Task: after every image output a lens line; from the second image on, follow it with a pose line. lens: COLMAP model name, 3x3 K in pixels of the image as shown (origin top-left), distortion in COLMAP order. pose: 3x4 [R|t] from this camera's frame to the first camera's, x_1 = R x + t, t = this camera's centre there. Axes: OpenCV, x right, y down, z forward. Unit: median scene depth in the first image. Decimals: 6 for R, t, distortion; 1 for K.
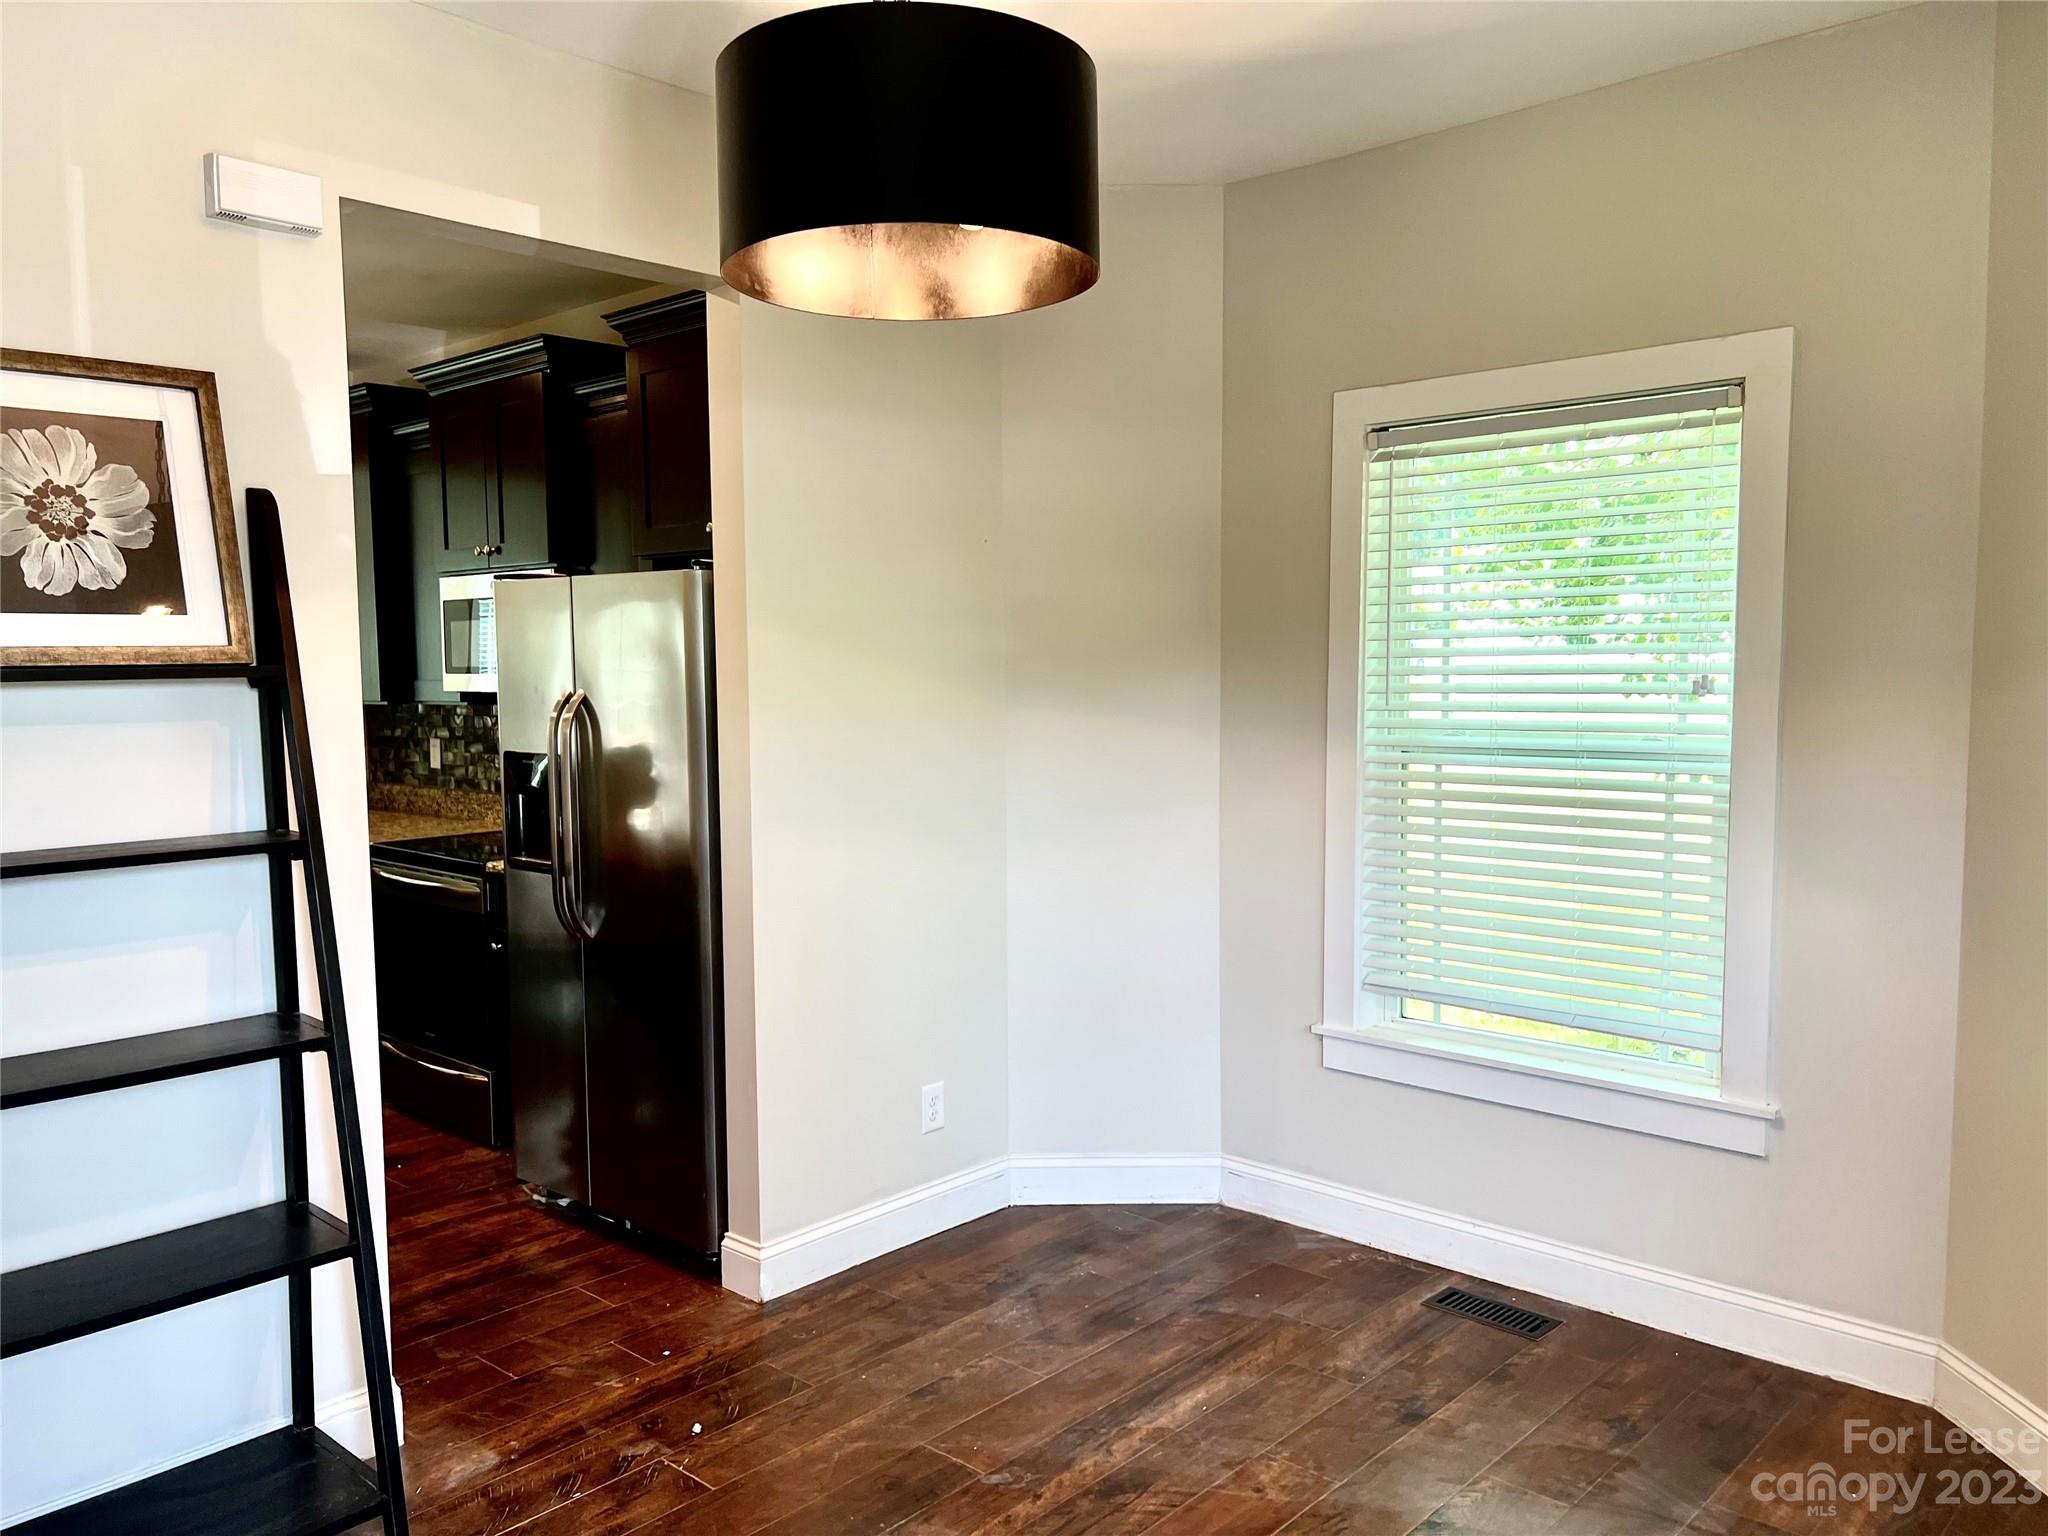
lens RADIAL K [[1530.8, 0, 1023.6], [0, 1530.8, 784.4], [0, 0, 1]] dist [0.007886, -0.000818]
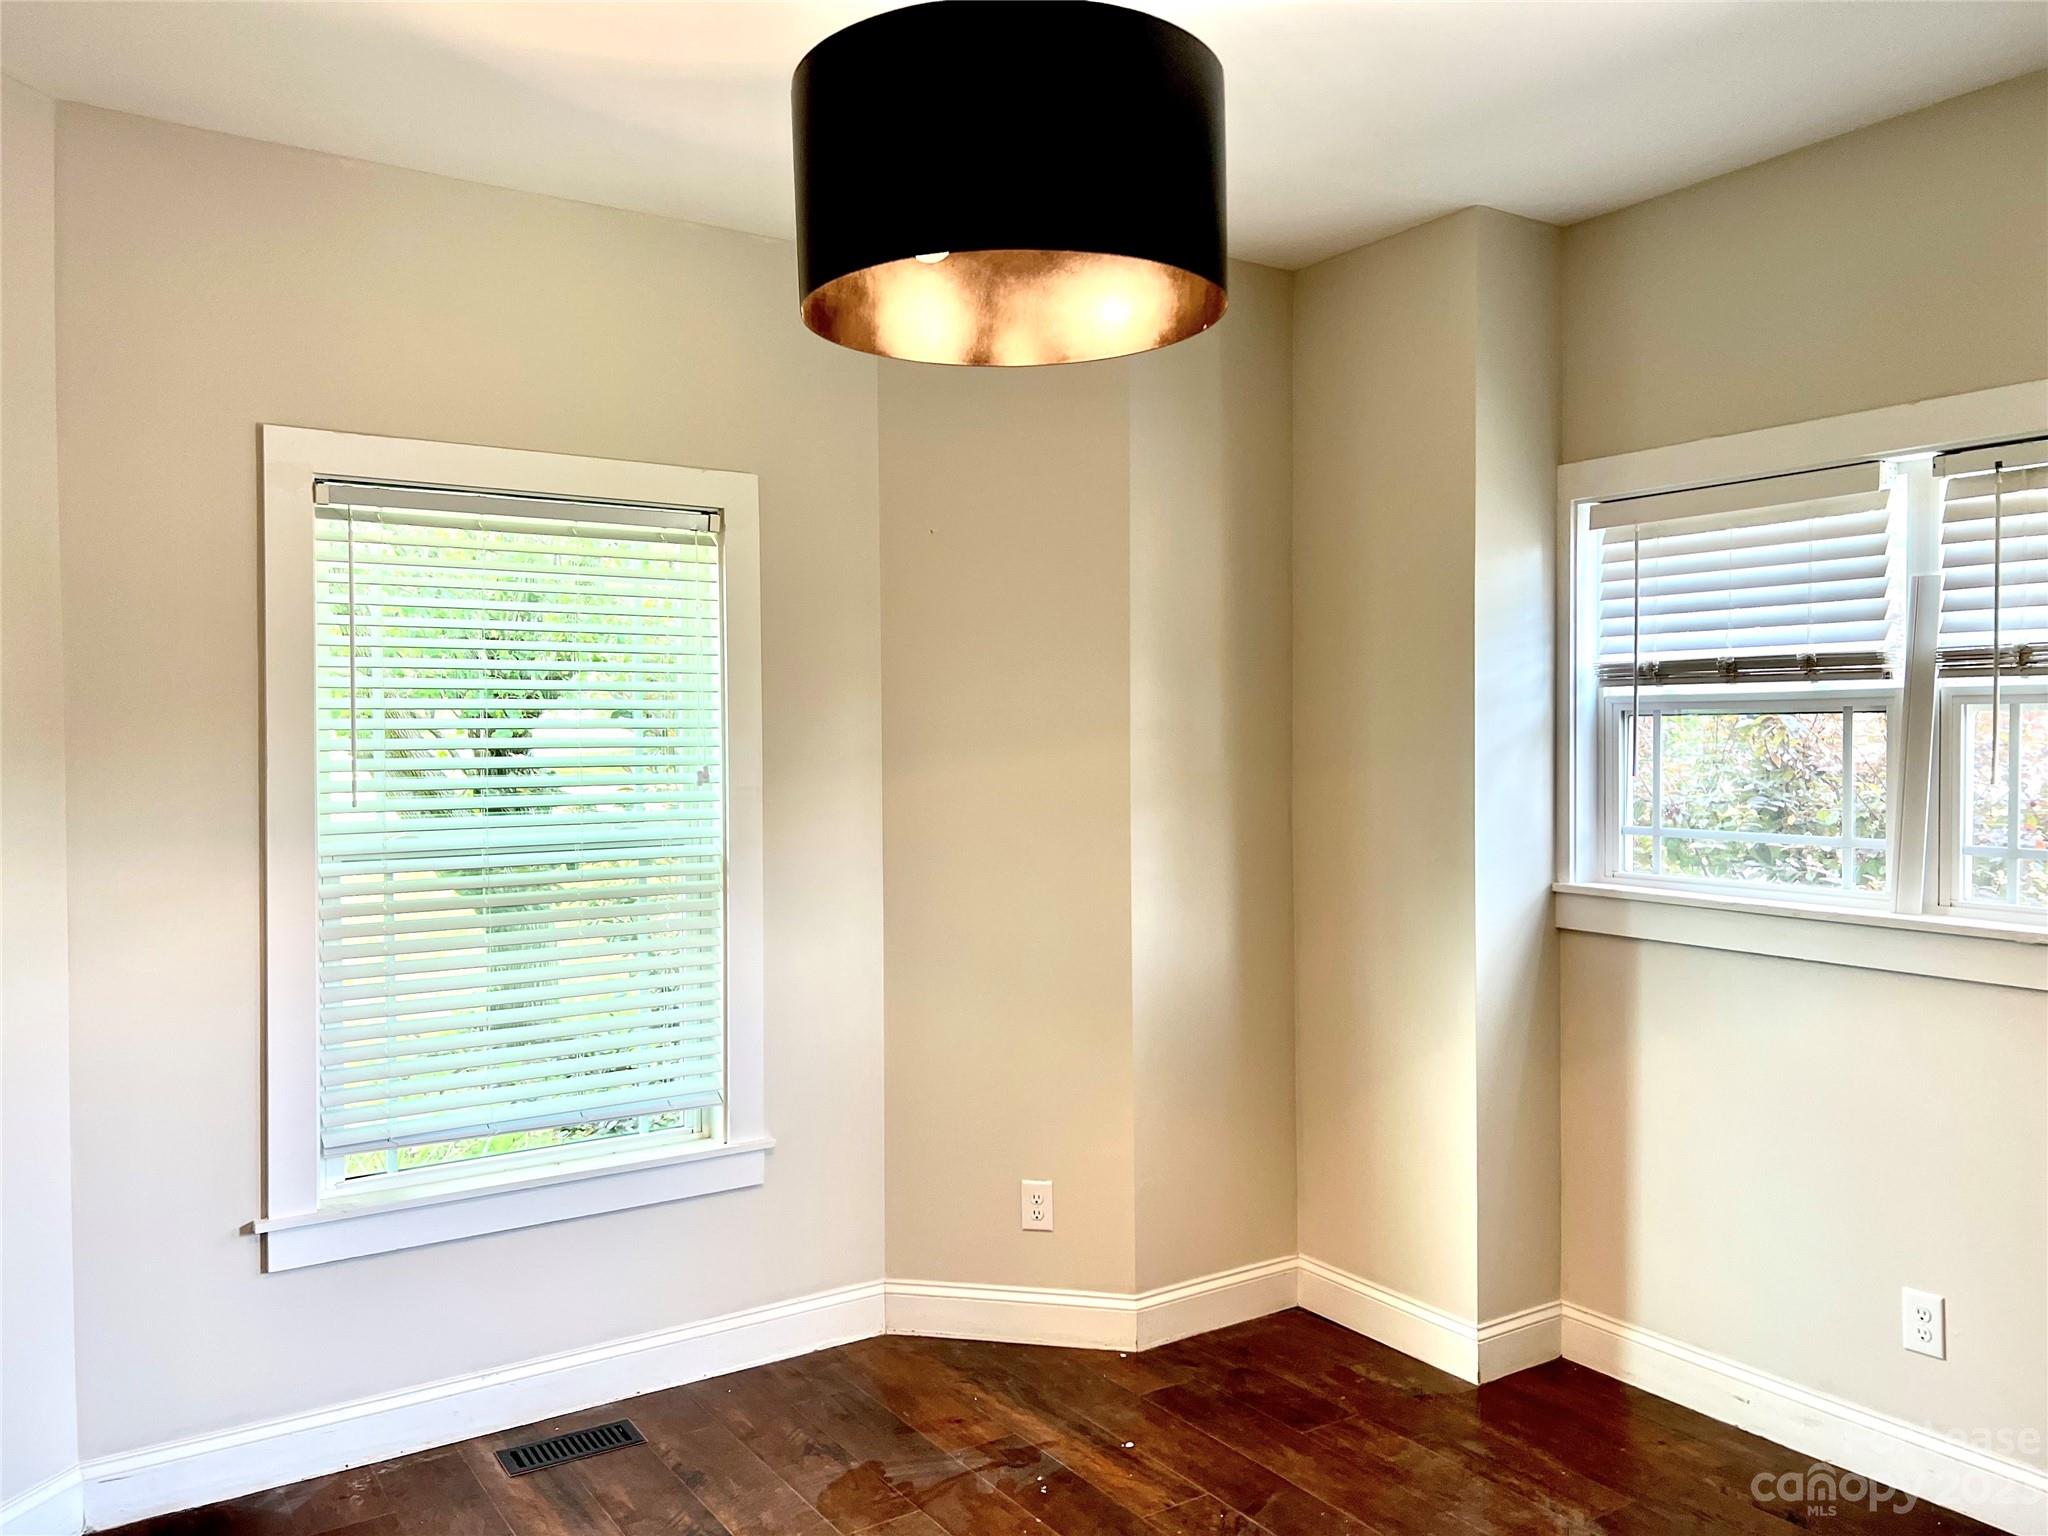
lens RADIAL K [[1525.8, 0, 1024.0], [0, 1525.8, 768.0], [0, 0, 1]] dist [0.001362, -0.001583]
pose [[0.228642, -0.011162, 0.973447, -0.576982], [0.082418, 0.996566, -0.007931, -0.042415], [-0.970016, 0.082043, 0.228777, 0.520543]]
